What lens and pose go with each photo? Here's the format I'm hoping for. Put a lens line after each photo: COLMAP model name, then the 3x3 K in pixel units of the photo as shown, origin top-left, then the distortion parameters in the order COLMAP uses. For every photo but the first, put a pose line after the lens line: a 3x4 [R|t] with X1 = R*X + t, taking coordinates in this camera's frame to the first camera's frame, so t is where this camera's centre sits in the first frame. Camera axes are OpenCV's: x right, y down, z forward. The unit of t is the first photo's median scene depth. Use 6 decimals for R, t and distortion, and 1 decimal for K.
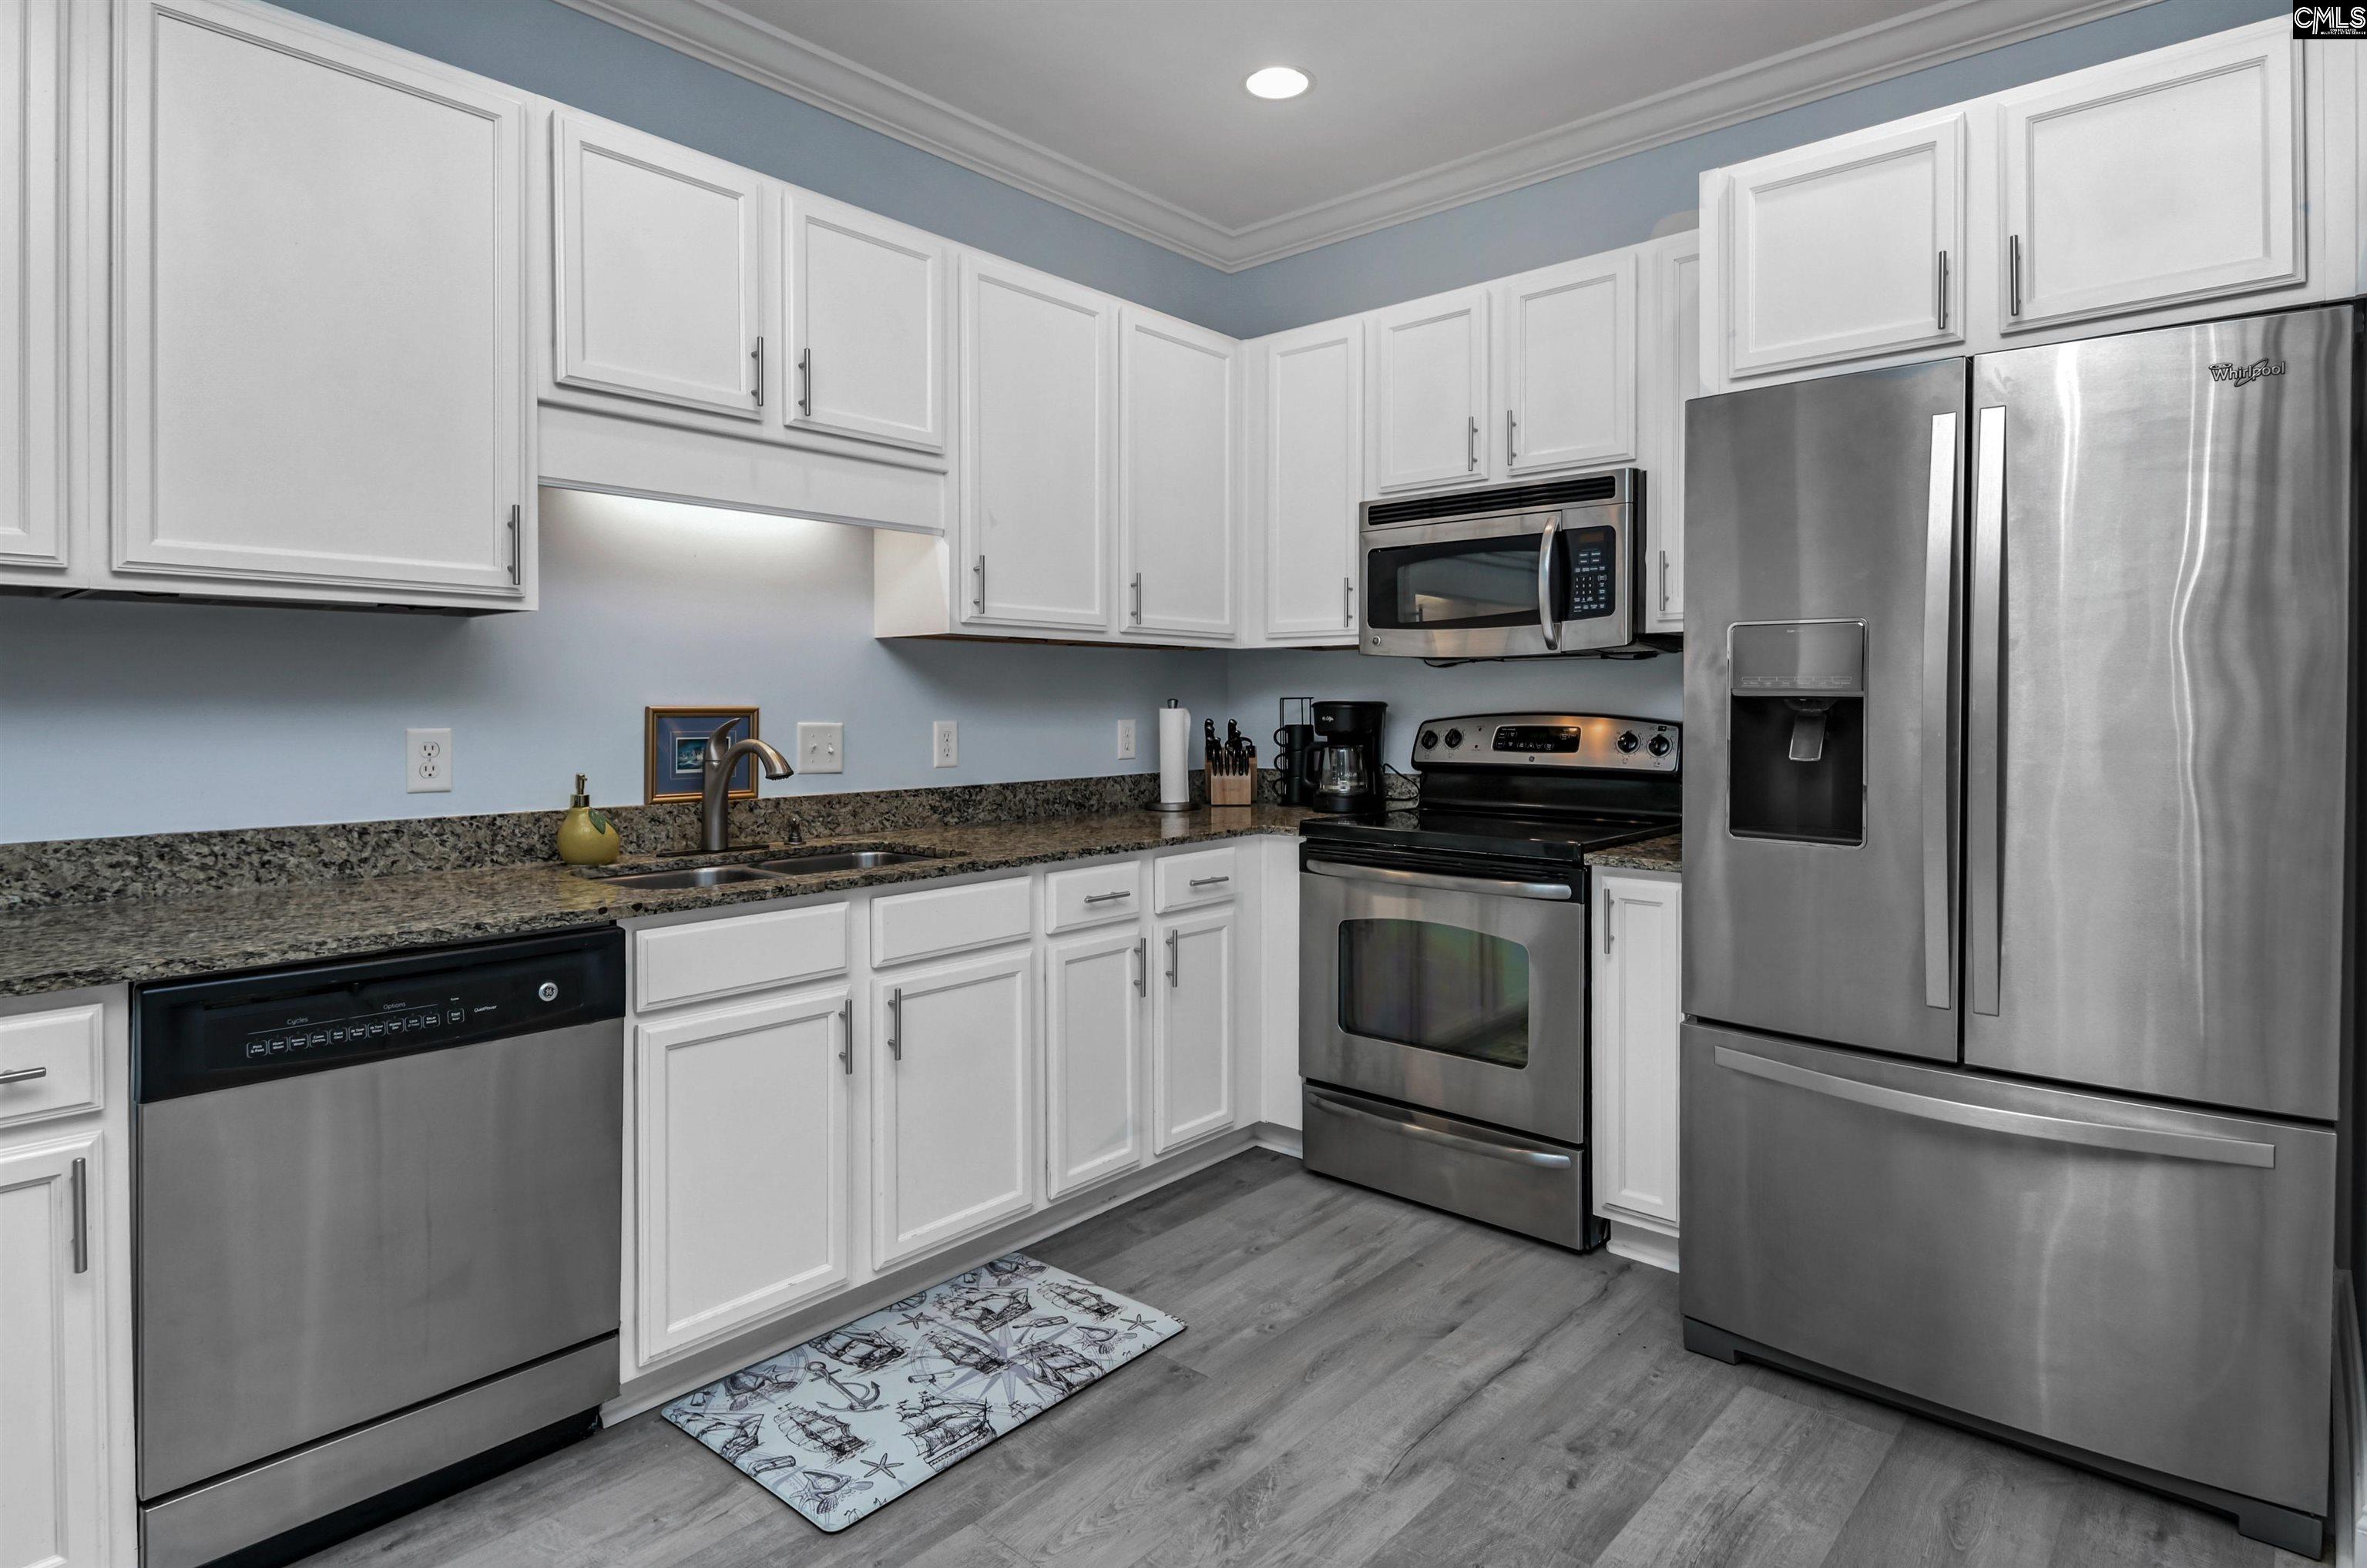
lens RADIAL K [[1304.5, 0, 1173.5], [0, 1304.5, 722.4], [0, 0, 1]] dist [0.000512, -0.000369]
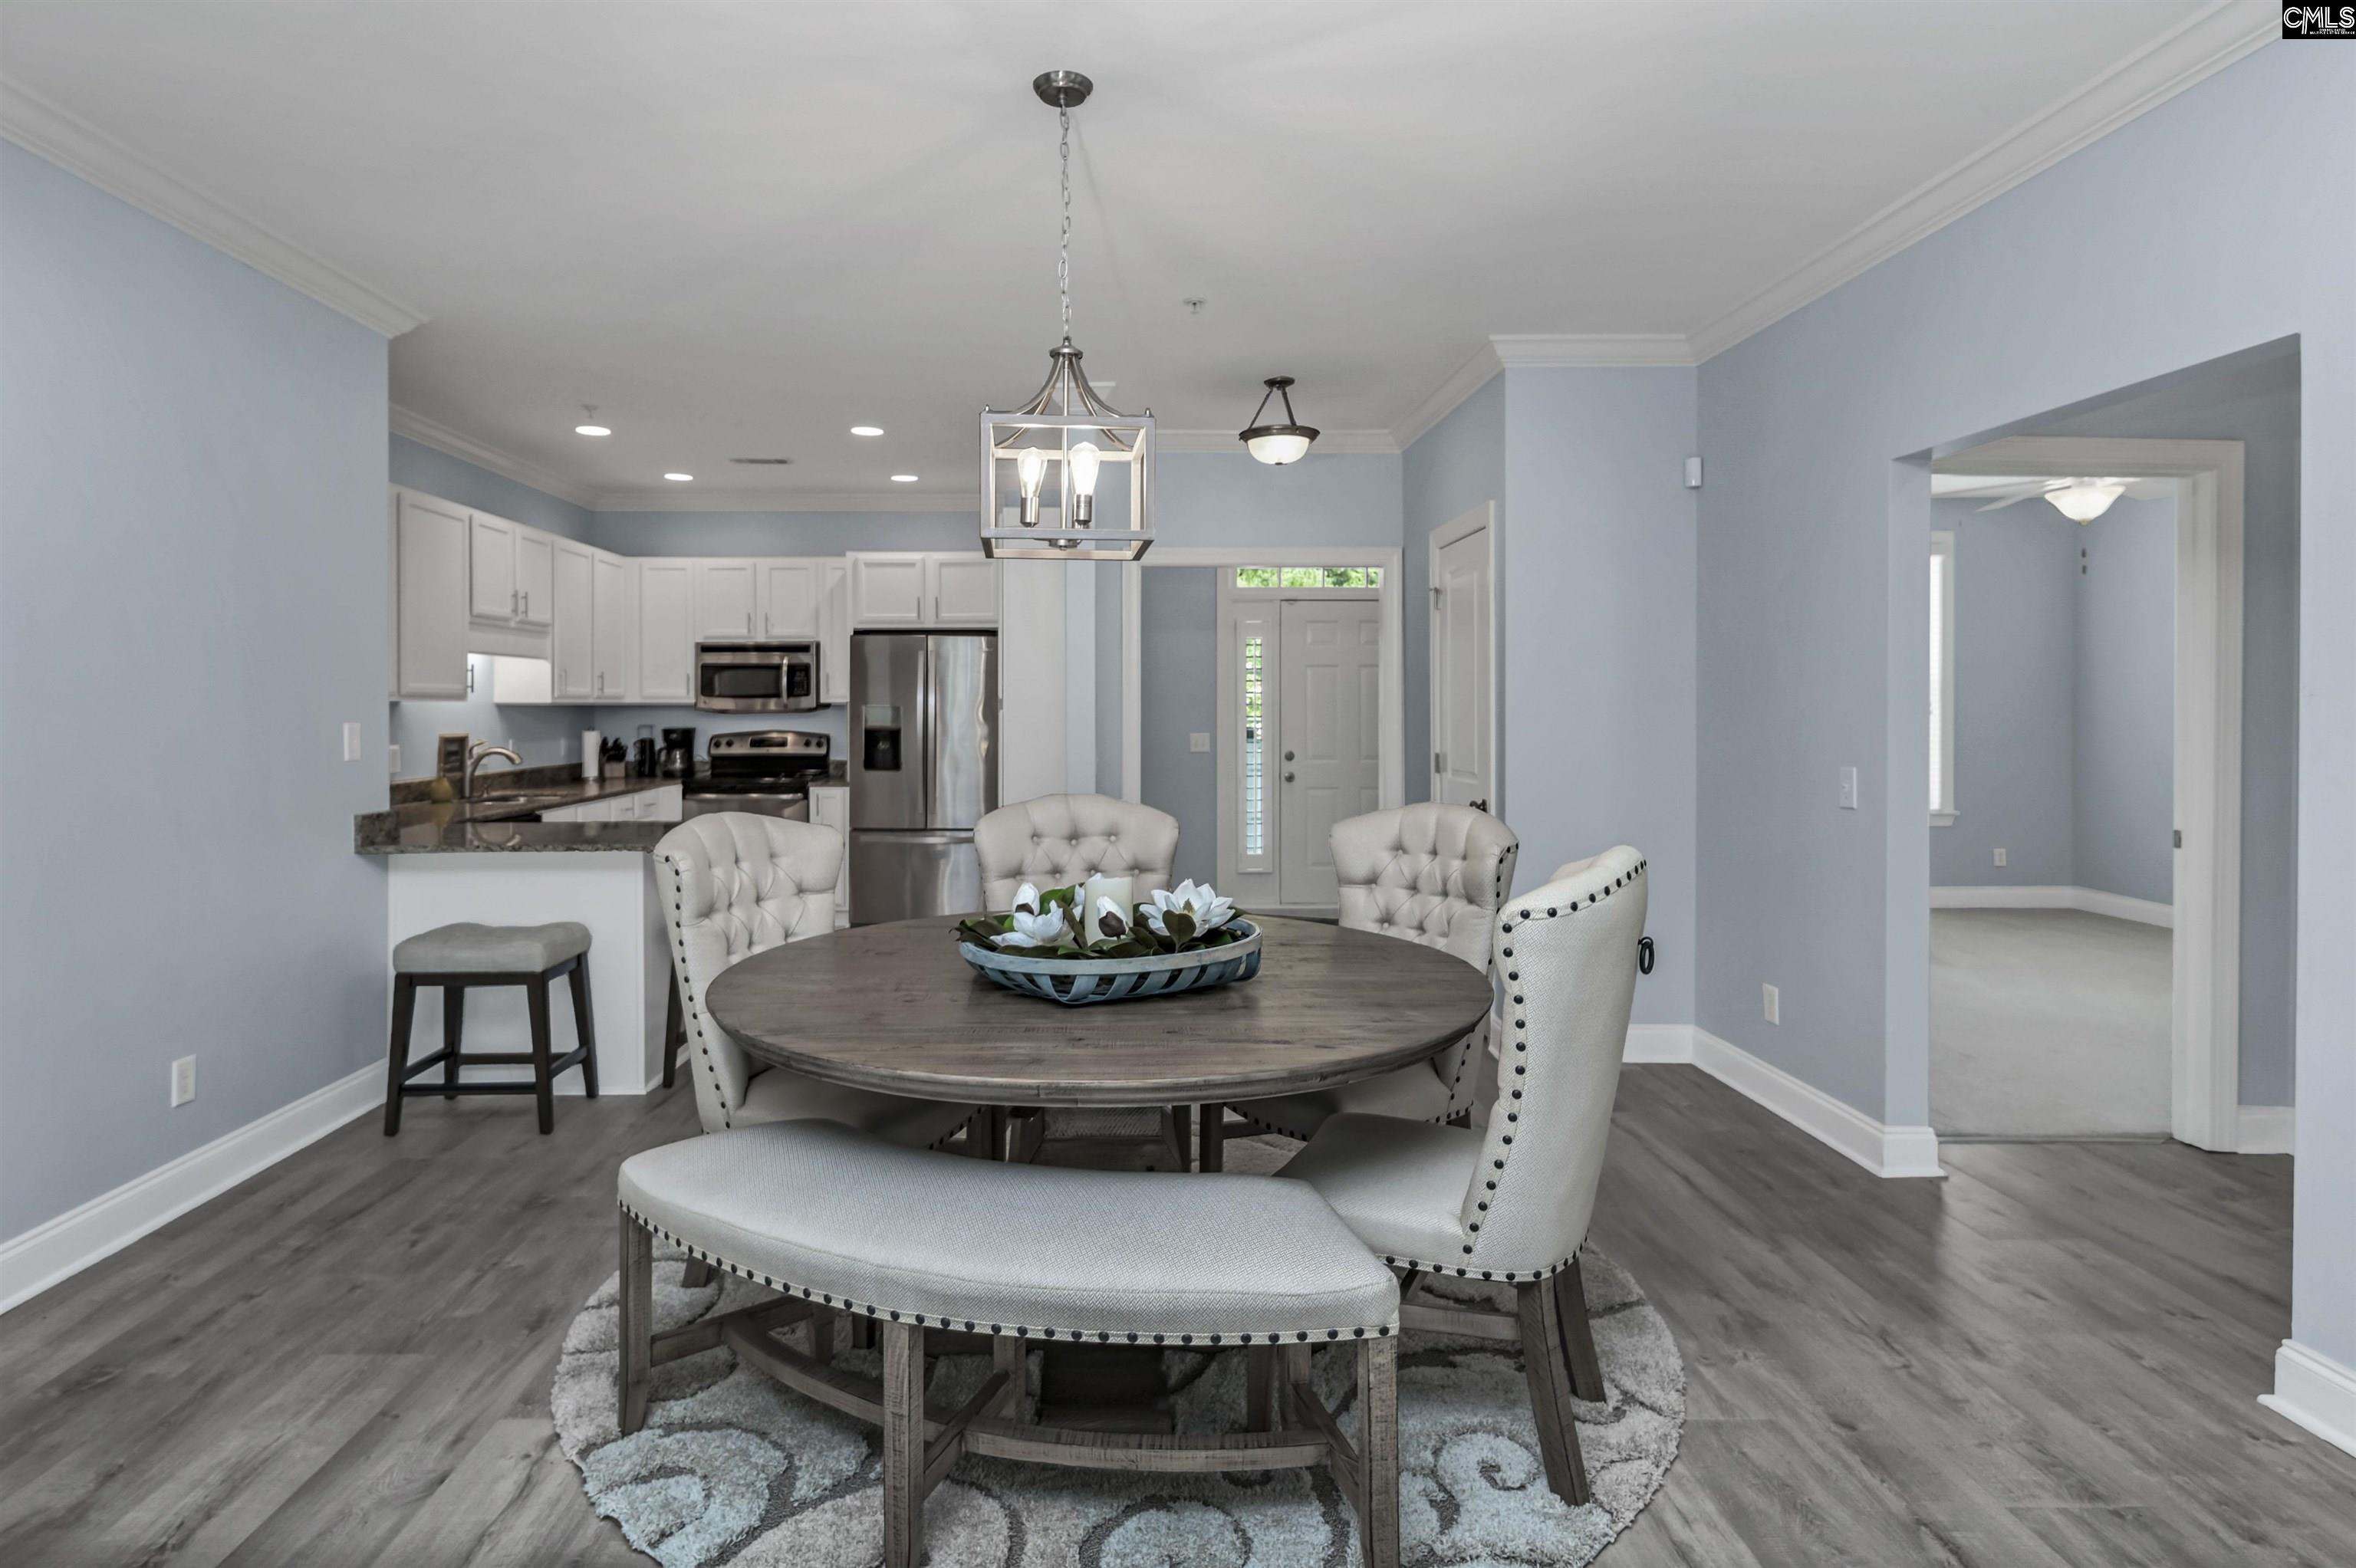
lens RADIAL K [[1298.3, 0, 1168.0], [0, 1298.3, 722.7], [0, 0, 1]] dist [0.000512, -0.000369]
pose [[0.723653, -0.008368, 0.690114, -1.049254], [0.008704, 0.999958, 0.002998, -0.031684], [-0.690110, 0.003837, 0.723695, -1.553977]]
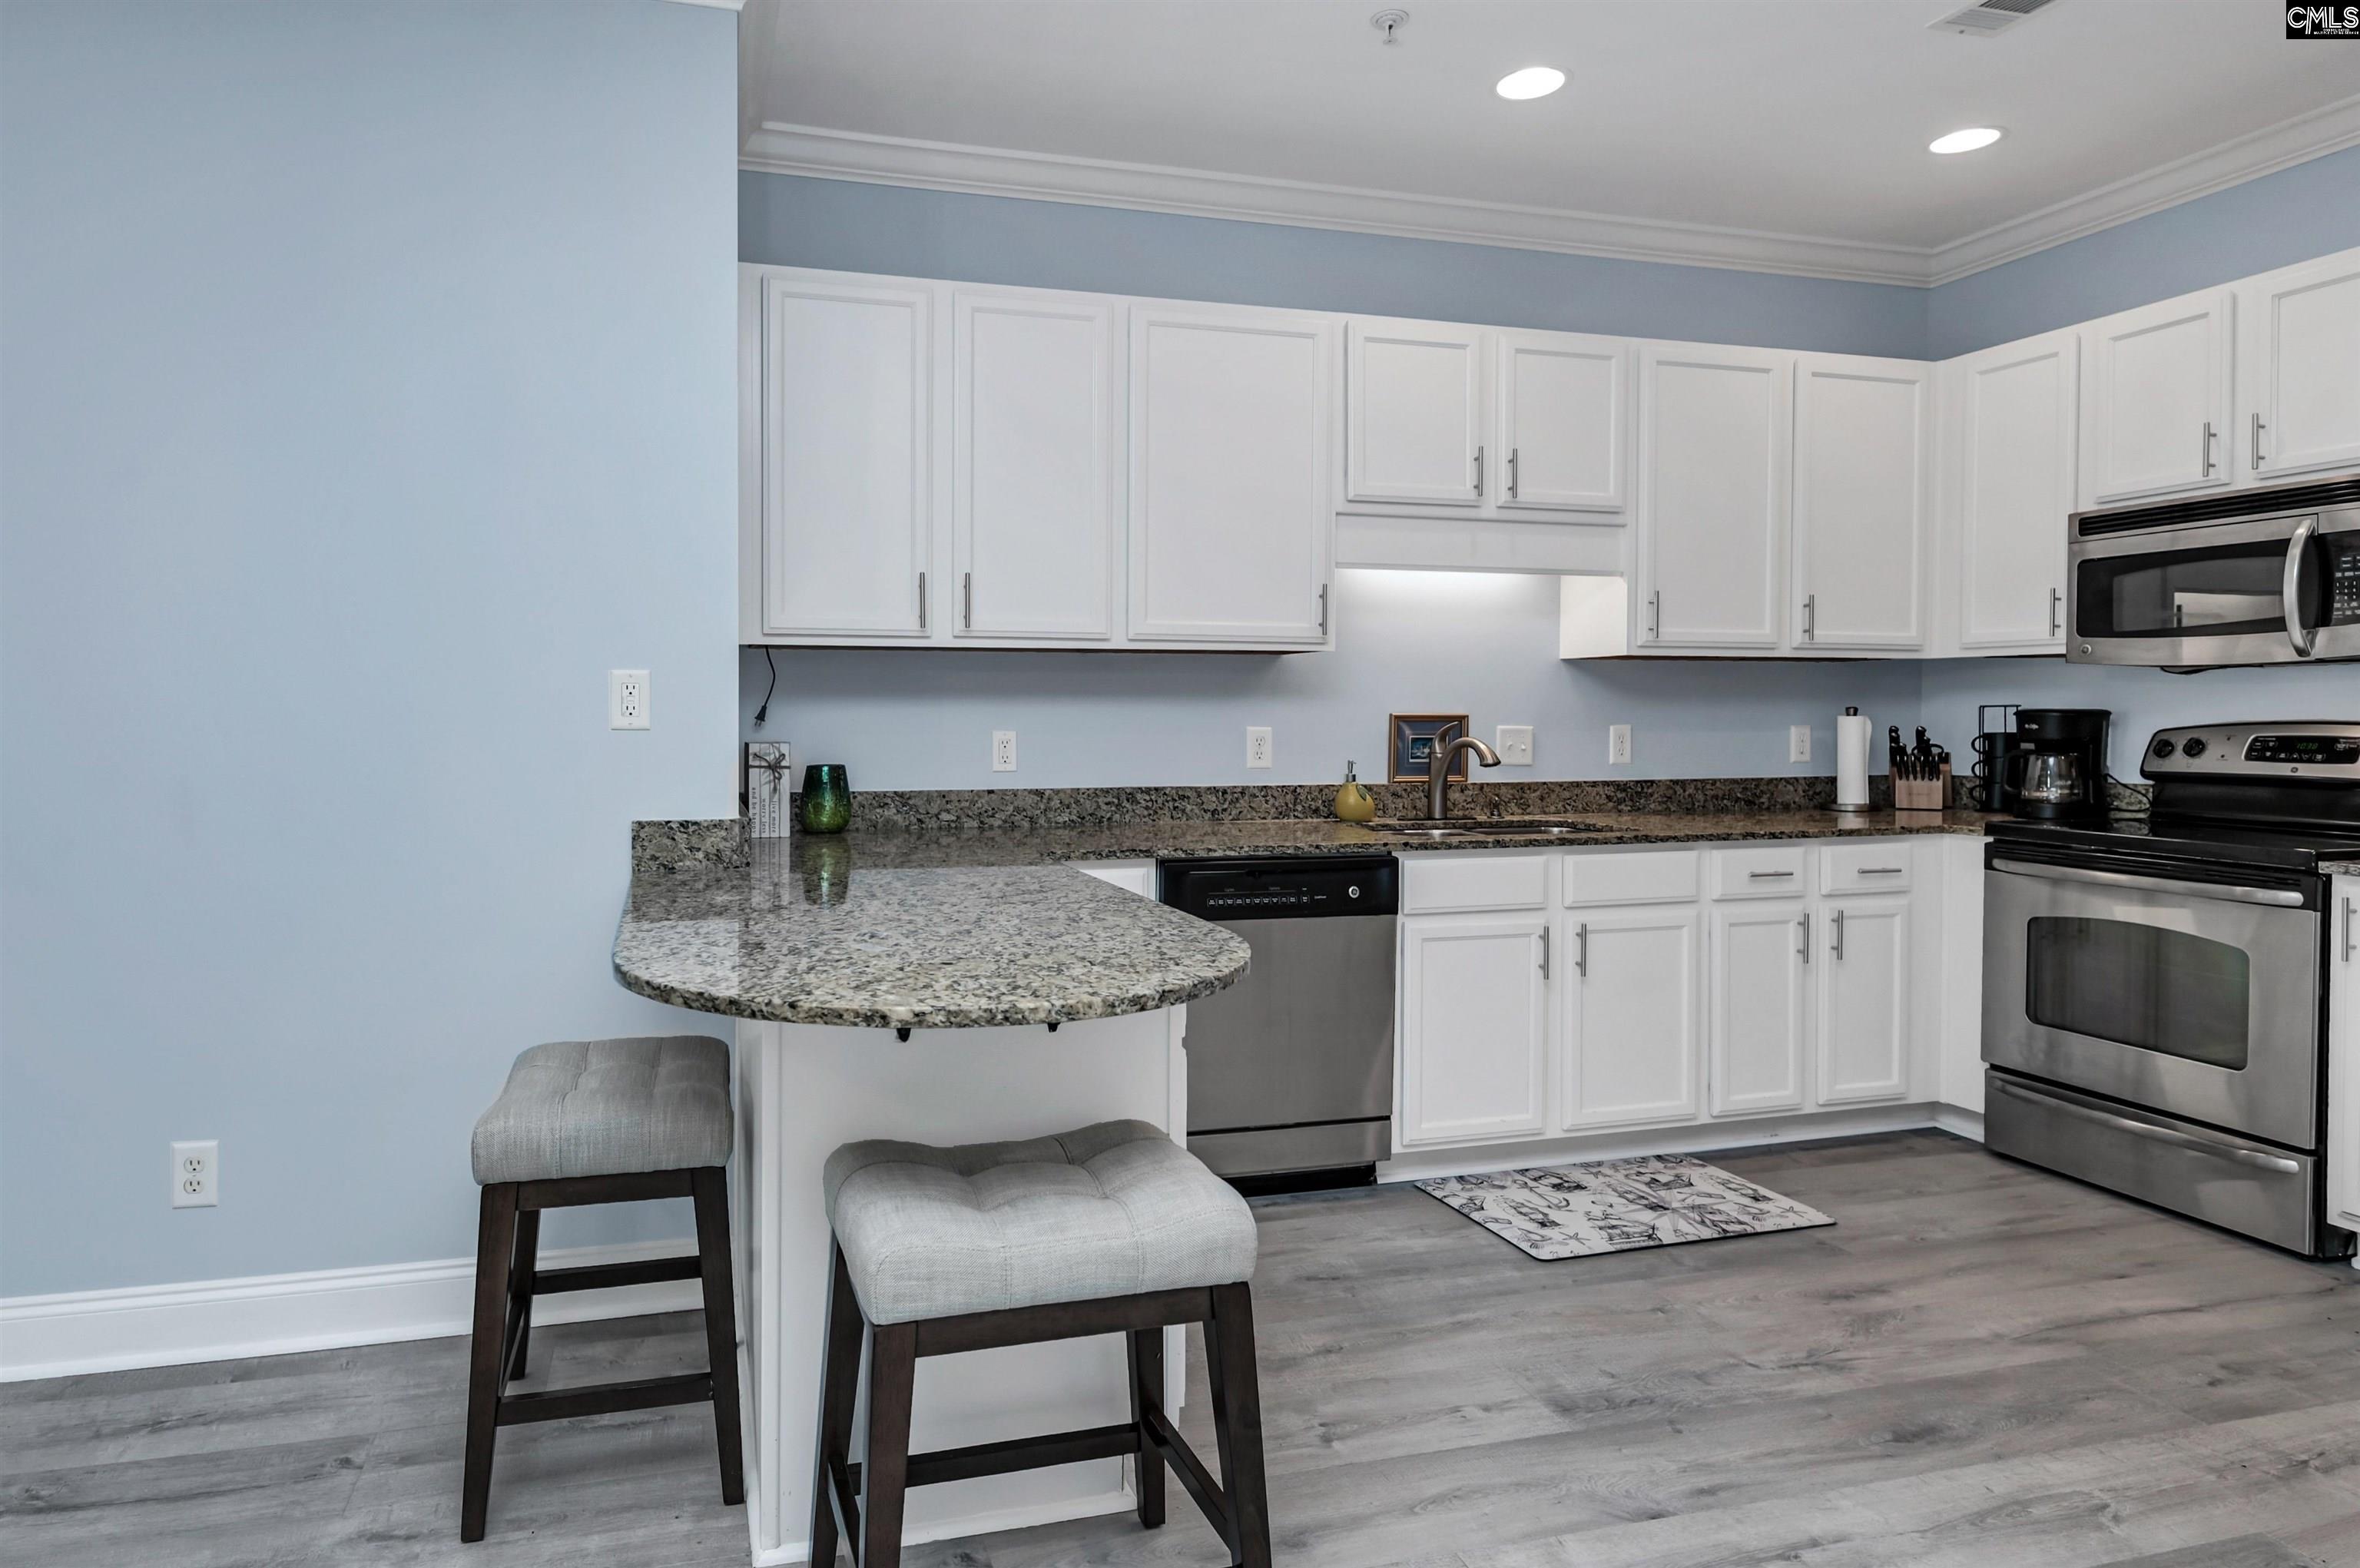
lens RADIAL K [[1329.6, 0, 973.0], [0, 1329.6, 736.0], [0, 0, 1]] dist [0.001666, -0.003023]
pose [[0.817204, 0.011098, -0.576242, 0.054395], [-0.008168, 0.999937, 0.007675, 0.004578], [0.576291, -0.001566, 0.817243, -0.426021]]
